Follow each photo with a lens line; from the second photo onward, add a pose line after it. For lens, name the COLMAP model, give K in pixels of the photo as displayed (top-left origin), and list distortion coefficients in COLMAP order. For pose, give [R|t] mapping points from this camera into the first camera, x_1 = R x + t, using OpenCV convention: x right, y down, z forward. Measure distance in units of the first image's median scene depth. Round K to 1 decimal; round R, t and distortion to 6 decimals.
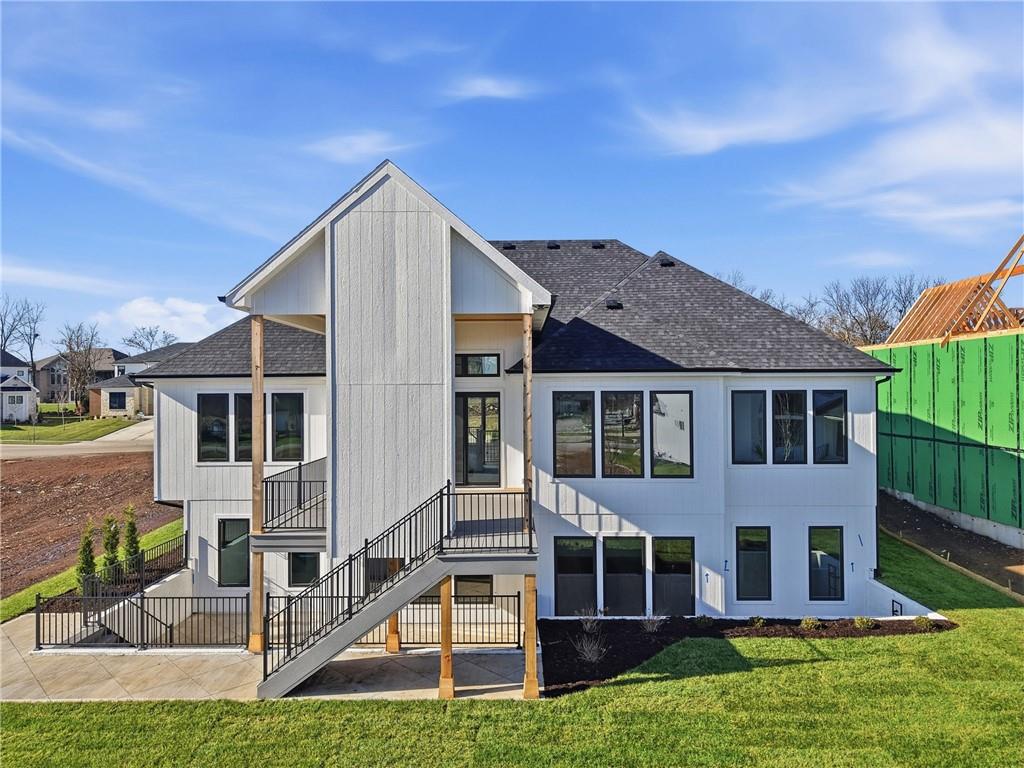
lens RADIAL K [[702.5, 0, 513.2], [0, 702.5, 384.5], [0, 0, 1]] dist [0.005450, -0.007182]
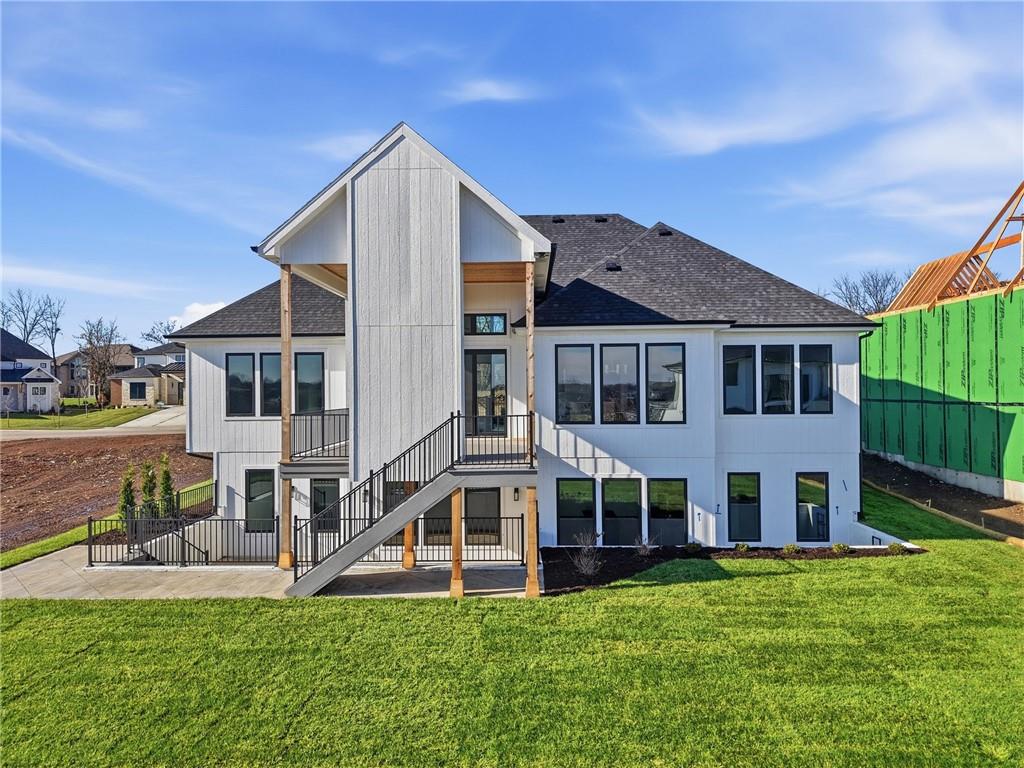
lens RADIAL K [[702.5, 0, 512.6], [0, 702.5, 386.5], [0, 0, 1]] dist [0.005450, -0.007182]
pose [[0.999853, -0.002236, -0.016979, 0.008847], [0.002277, 0.999995, 0.002388, 0.069464], [0.016974, -0.002427, 0.999853, -0.076311]]
